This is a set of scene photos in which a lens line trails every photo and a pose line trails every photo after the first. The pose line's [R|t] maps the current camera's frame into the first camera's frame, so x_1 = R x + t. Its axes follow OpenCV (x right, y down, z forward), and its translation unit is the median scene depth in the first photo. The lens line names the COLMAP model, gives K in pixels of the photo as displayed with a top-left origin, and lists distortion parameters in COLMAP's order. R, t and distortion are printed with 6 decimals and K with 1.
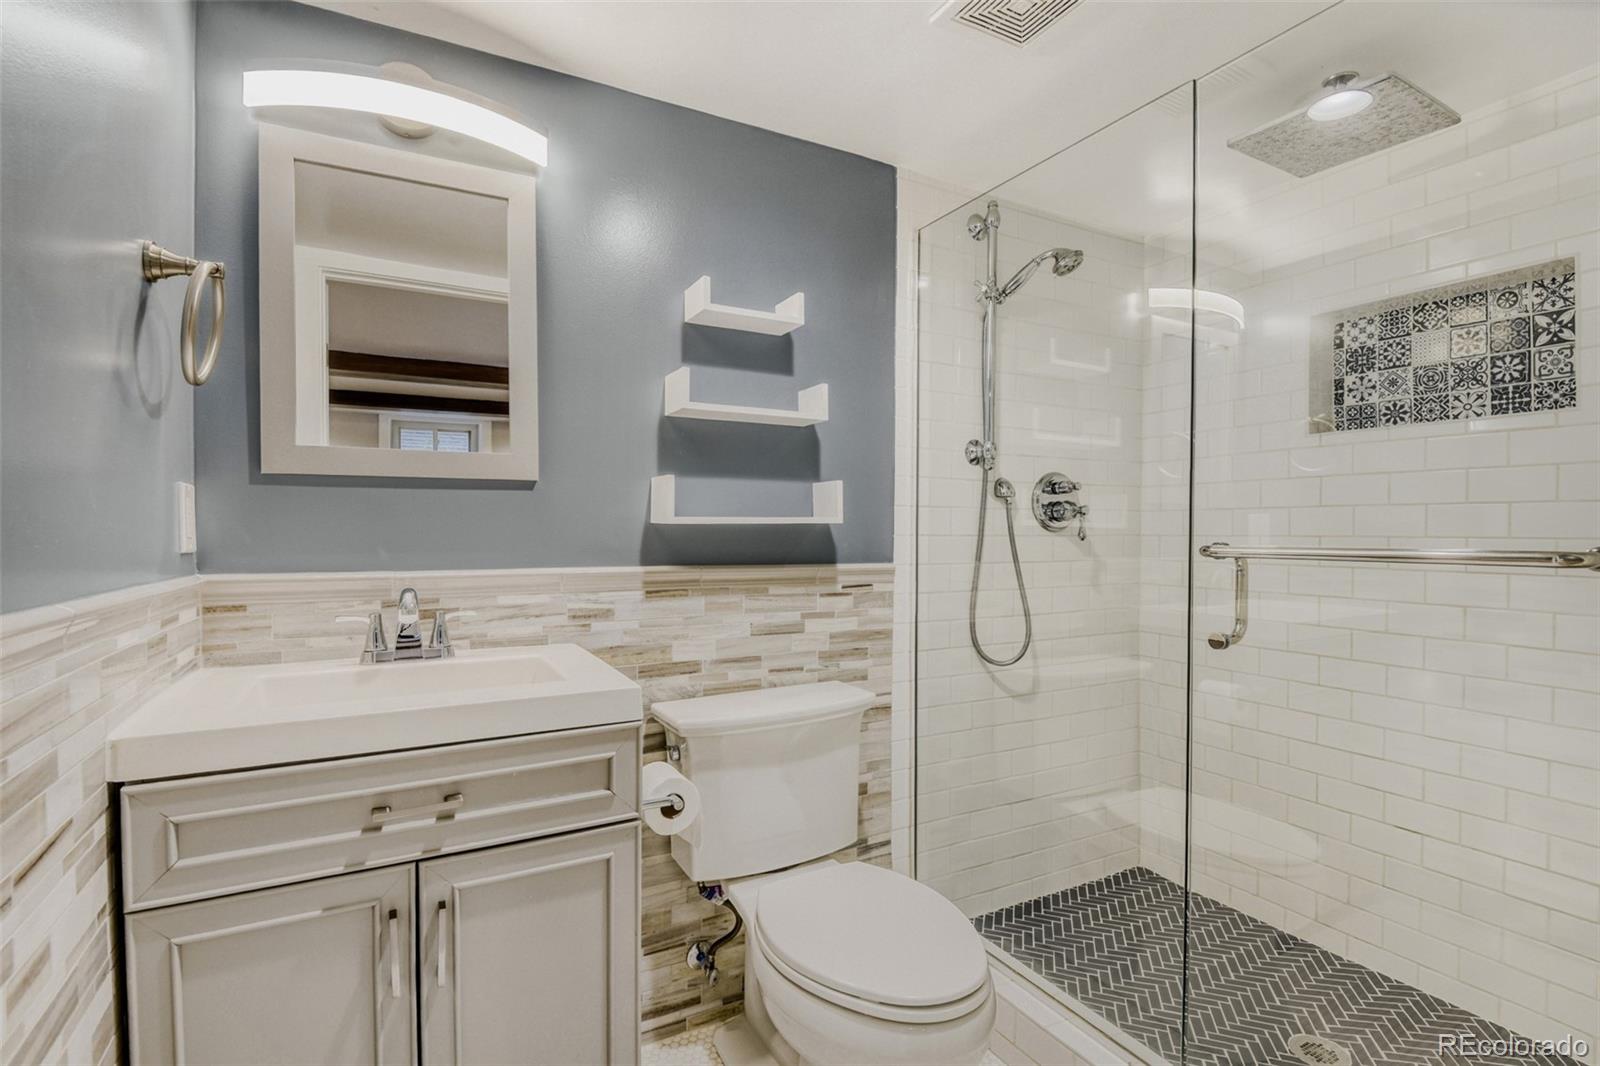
lens RADIAL K [[753.4, 0, 795.2], [0, 753.4, 537.5], [0, 0, 1]] dist [0.005661, -0.005560]
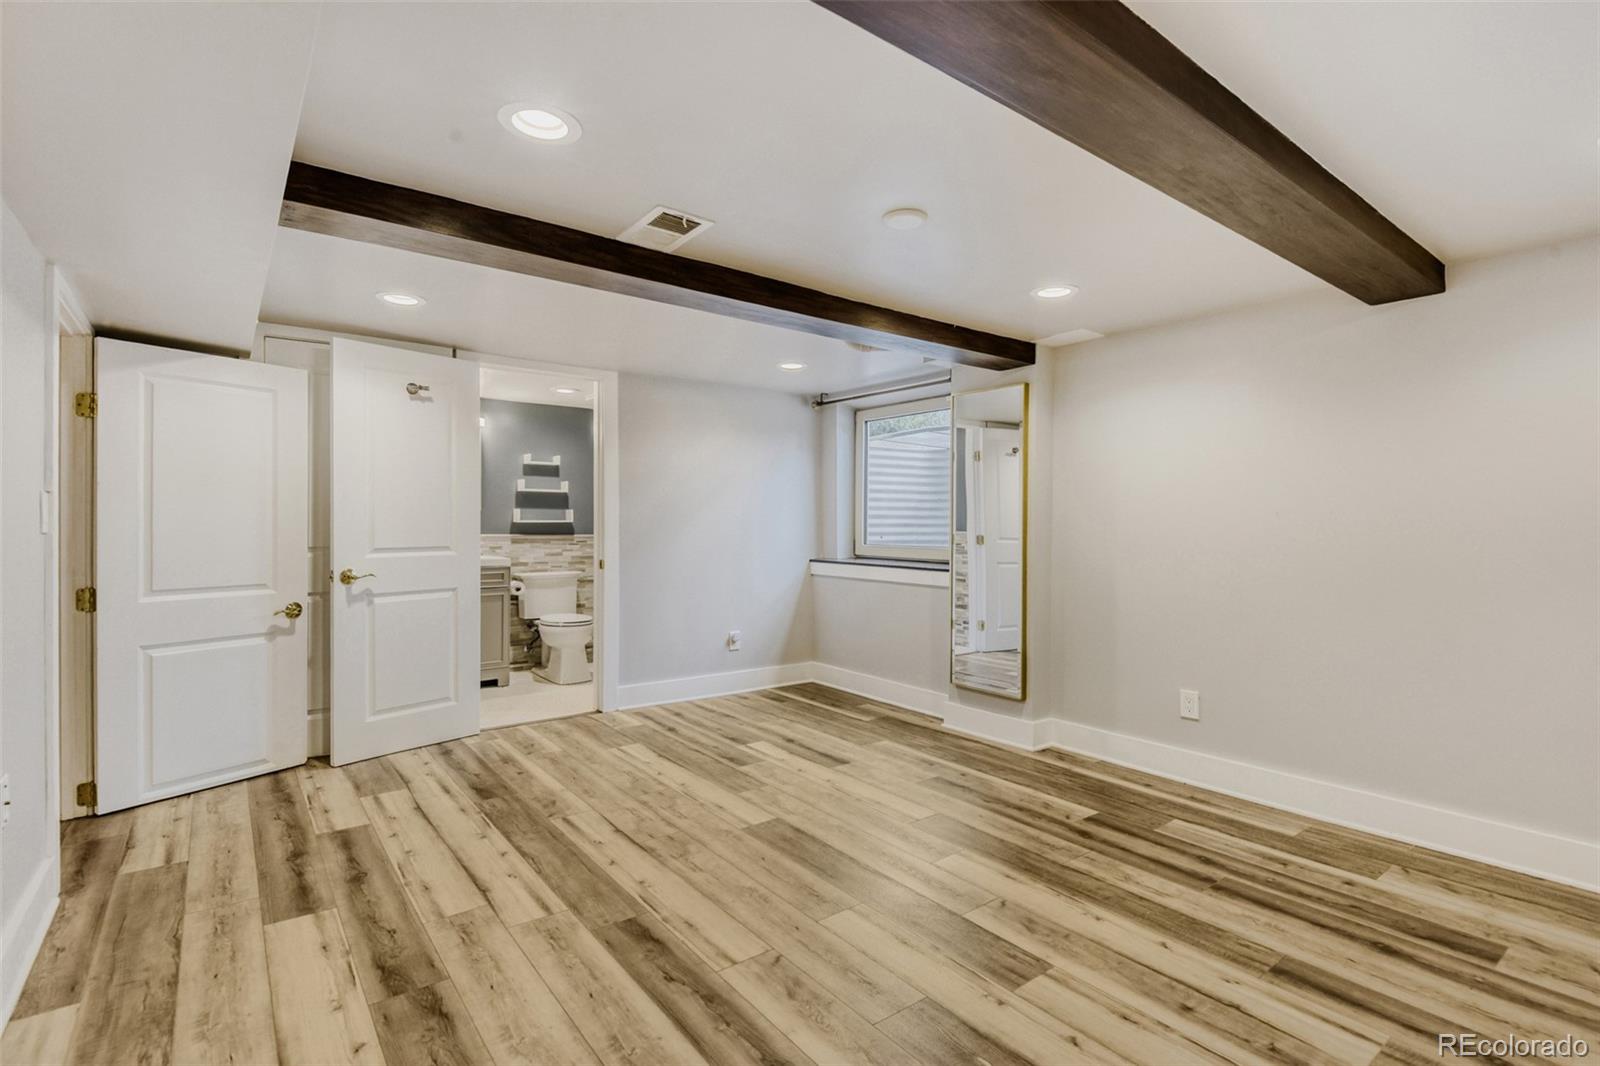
lens RADIAL K [[753.4, 0, 809.4], [0, 753.4, 525.1], [0, 0, 1]] dist [0.005661, -0.005560]
pose [[0.984500, 0.004364, 0.175329, 0.521938], [-0.003173, 0.999970, -0.007076, 0.015503], [-0.175355, 0.006410, 0.984484, -2.558903]]
